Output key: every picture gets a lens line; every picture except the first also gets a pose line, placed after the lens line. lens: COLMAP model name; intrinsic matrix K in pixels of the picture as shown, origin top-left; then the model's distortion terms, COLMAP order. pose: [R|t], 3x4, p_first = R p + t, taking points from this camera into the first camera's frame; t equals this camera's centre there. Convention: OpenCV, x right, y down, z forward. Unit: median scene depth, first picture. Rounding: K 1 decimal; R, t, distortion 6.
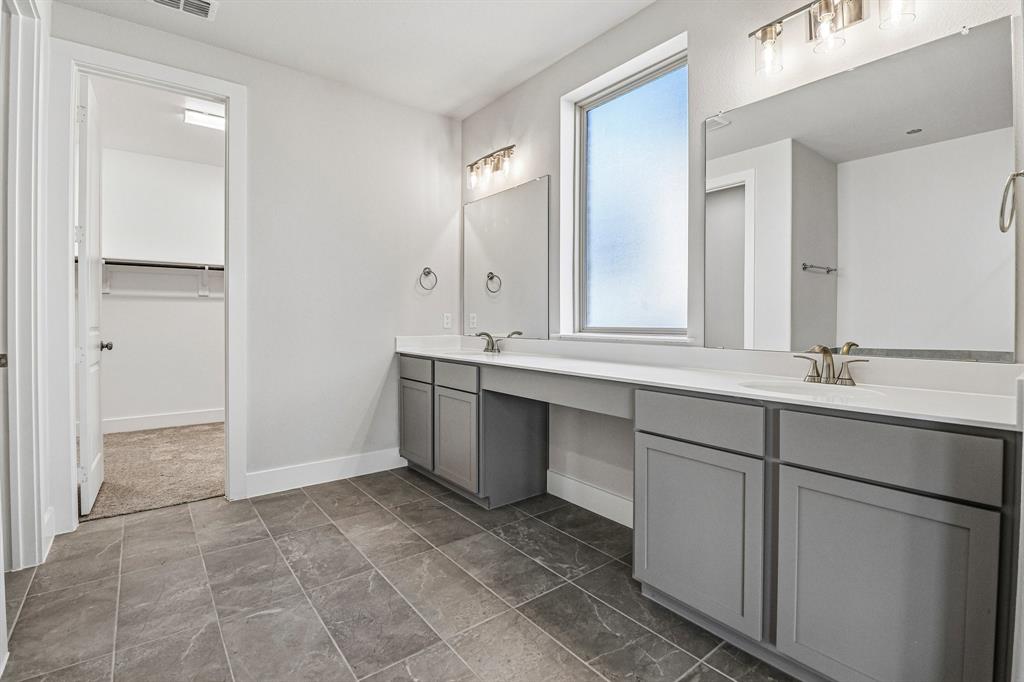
lens RADIAL K [[477.3, 0, 511.6], [0, 477.3, 318.5], [0, 0, 1]] dist [-0.000006, -0.011519]
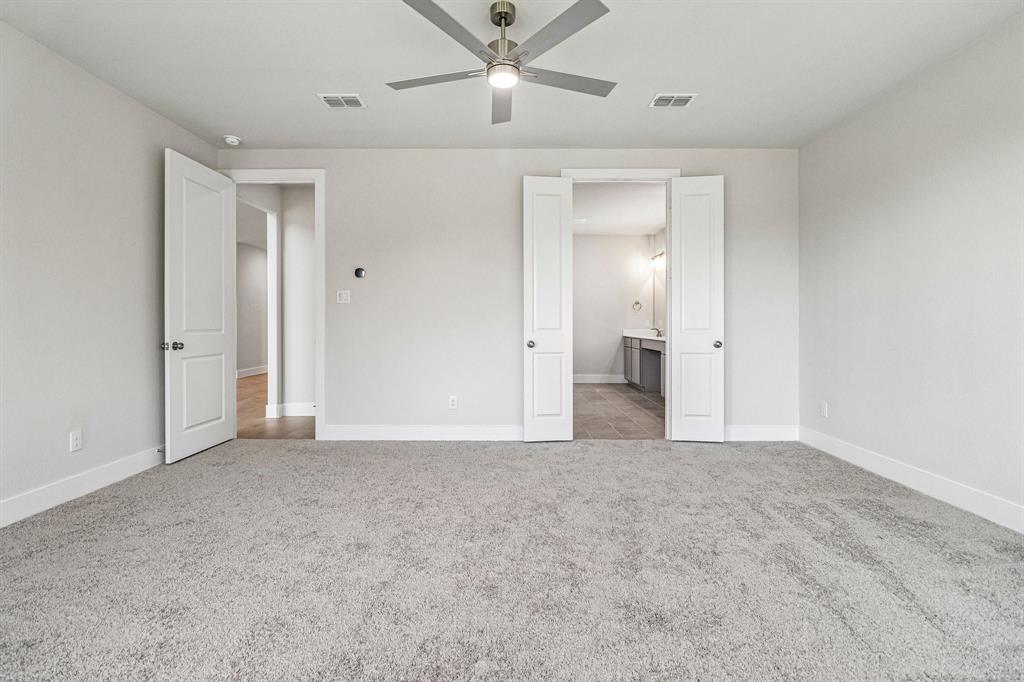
lens RADIAL K [[440.9, 0, 512.0], [0, 440.9, 327.2], [0, 0, 1]] dist [-0.000257, -0.000037]
pose [[0.780256, 0.003192, -0.625452, 0.739978], [0.000841, 0.999981, 0.006153, 0.009766], [0.625459, -0.005327, 0.780238, -1.146276]]
